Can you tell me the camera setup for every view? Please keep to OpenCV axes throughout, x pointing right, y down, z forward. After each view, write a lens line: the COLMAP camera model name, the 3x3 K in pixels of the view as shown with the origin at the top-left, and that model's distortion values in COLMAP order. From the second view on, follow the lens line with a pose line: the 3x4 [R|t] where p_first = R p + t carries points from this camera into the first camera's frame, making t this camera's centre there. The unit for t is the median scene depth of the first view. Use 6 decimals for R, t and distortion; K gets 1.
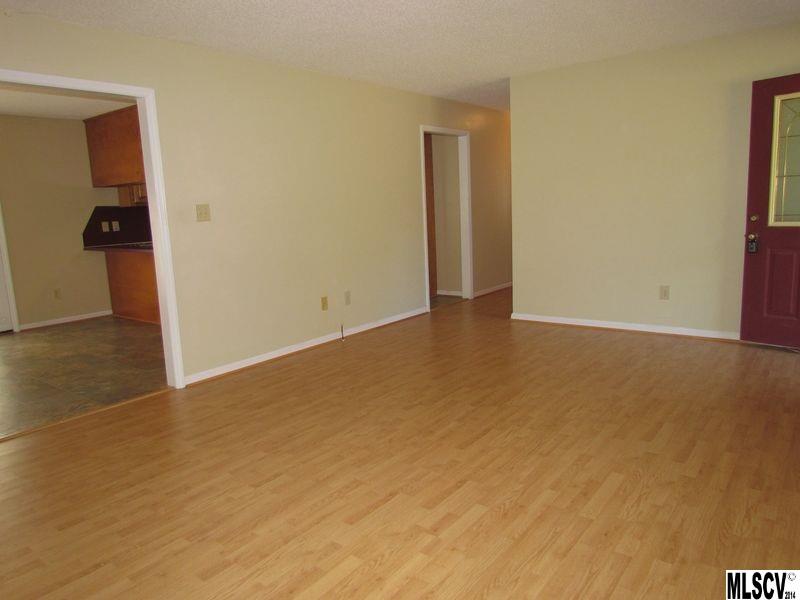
lens RADIAL K [[567.1, 0, 401.7], [0, 567.1, 298.8], [0, 0, 1]] dist [-0.008976, -0.004964]
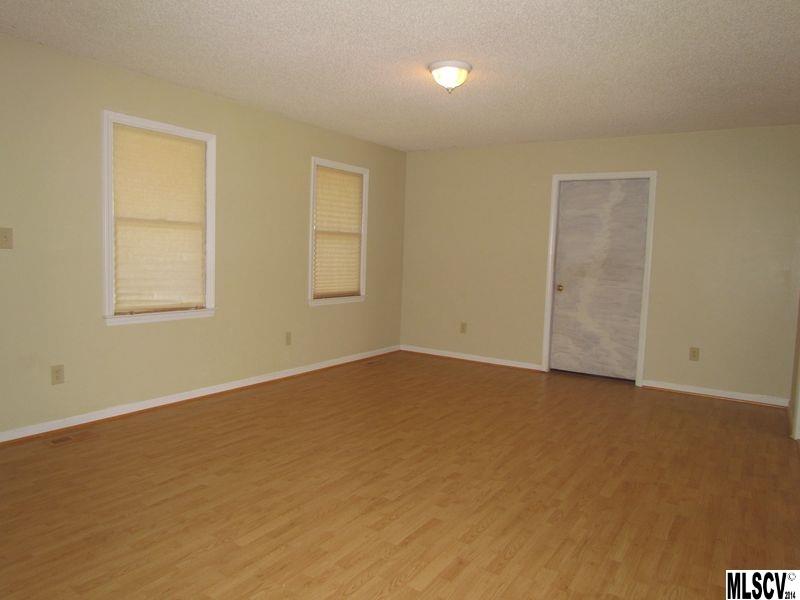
lens RADIAL K [[567.1, 0, 401.7], [0, 567.1, 298.8], [0, 0, 1]] dist [-0.008976, -0.004964]
pose [[-0.996946, 0.012251, -0.077122, 0.159978], [-0.007757, 0.967196, 0.253911, -0.303514], [0.077703, 0.253734, -0.964148, 1.746856]]
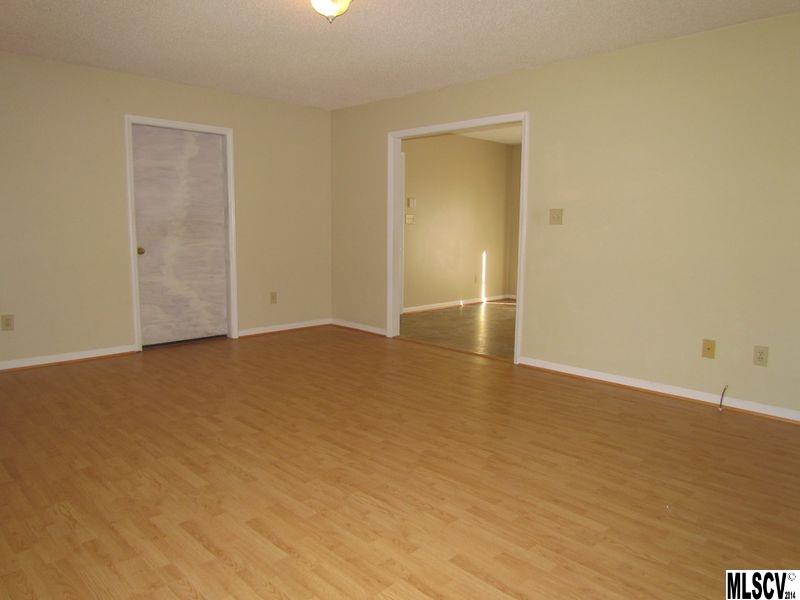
lens RADIAL K [[567.6, 0, 396.2], [0, 567.6, 297.6], [0, 0, 1]] dist [-0.032580, 0.000597]
pose [[-0.140704, 0.161467, -0.976796, 0.876872], [-0.169361, 0.968143, 0.184433, -0.171155], [0.975458, 0.191381, -0.108876, 0.971732]]
